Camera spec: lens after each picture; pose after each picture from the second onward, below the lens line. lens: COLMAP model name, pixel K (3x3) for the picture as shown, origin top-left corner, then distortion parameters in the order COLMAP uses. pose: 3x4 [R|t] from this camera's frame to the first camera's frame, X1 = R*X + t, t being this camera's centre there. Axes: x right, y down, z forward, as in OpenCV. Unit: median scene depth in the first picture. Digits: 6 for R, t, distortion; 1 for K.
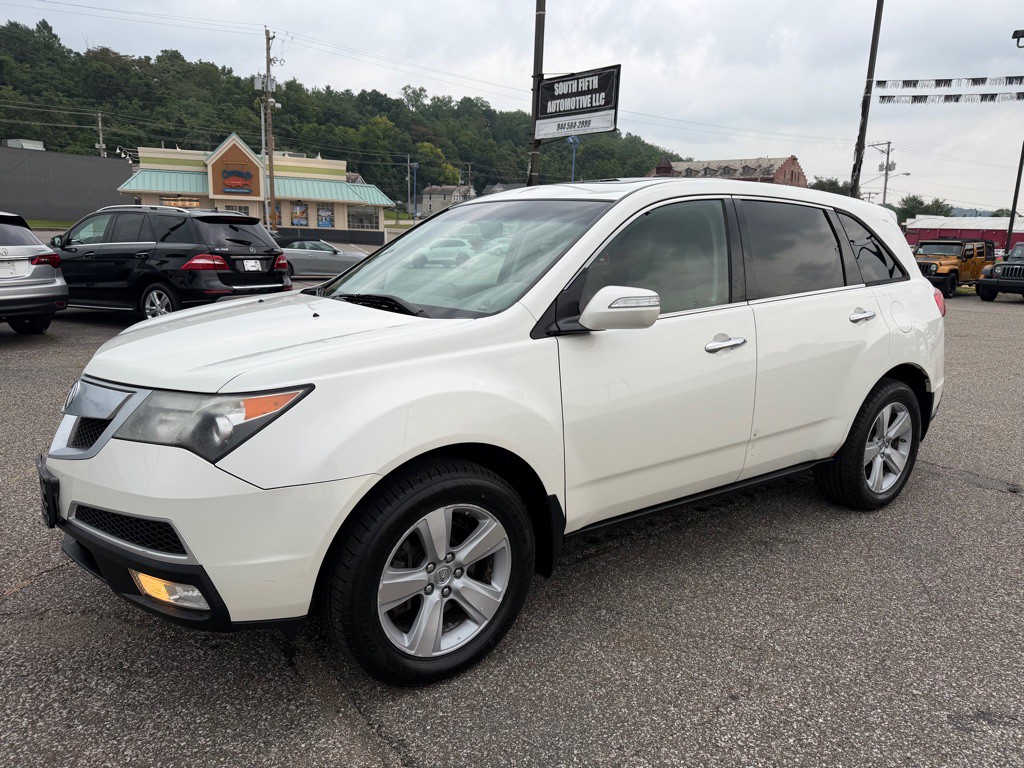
lens RADIAL K [[722.6, 0, 505.6], [0, 722.6, 392.9], [0, 0, 1]] dist [0.017459, -0.024789]
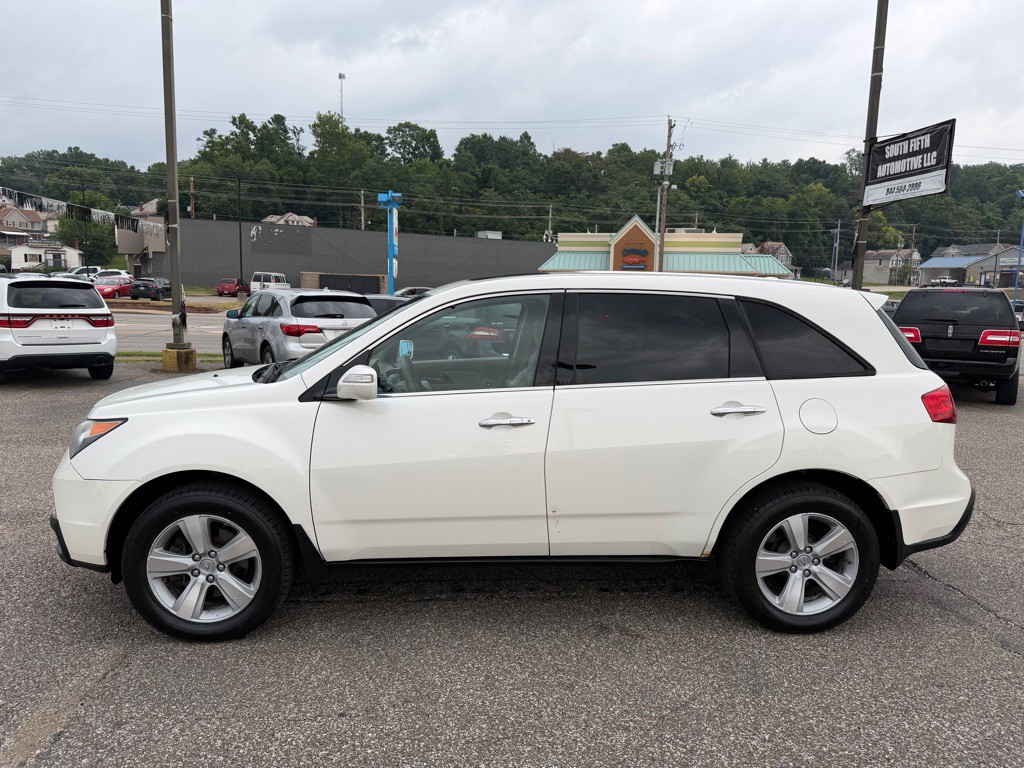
lens RADIAL K [[722.6, 0, 508.4], [0, 722.6, 391.2], [0, 0, 1]] dist [0.017459, -0.024789]
pose [[0.844905, 0.062219, -0.531286, 0.176646], [-0.112691, 0.991625, -0.063084, -0.009205], [0.522912, 0.113171, 0.844841, 0.012828]]
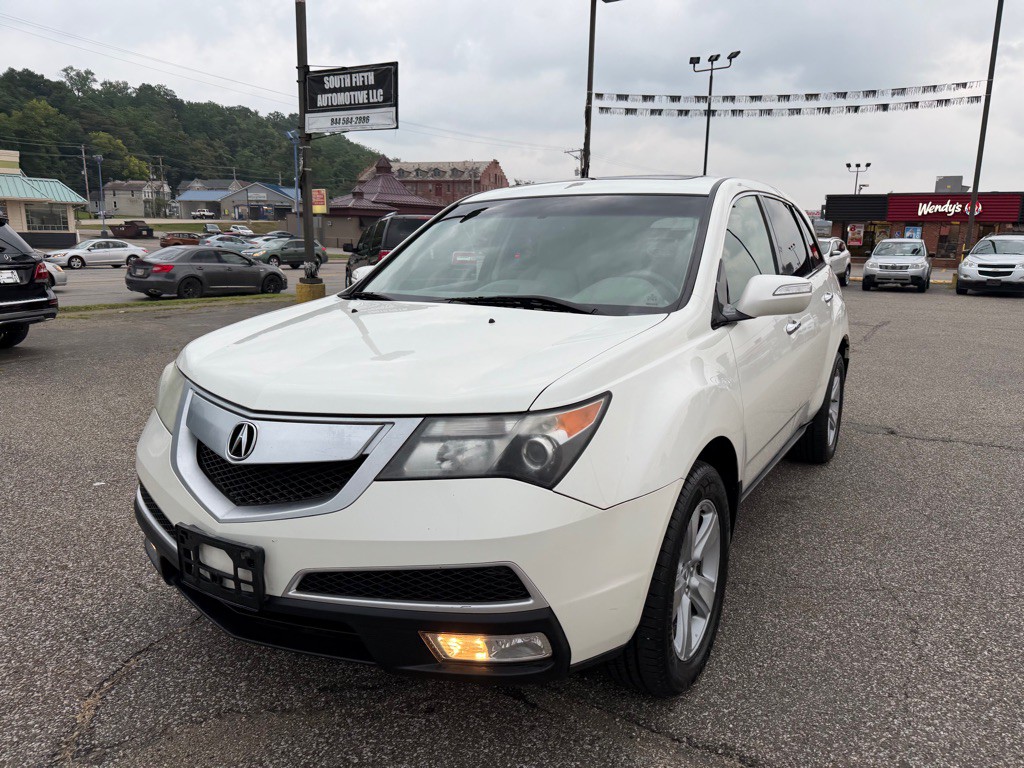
lens RADIAL K [[722.6, 0, 517.1], [0, 722.6, 392.2], [0, 0, 1]] dist [0.017459, -0.024789]
pose [[0.921391, -0.096416, 0.376487, -0.101280], [0.096551, 0.995155, 0.018561, -0.005497], [-0.376452, 0.019248, 0.926236, 0.026654]]
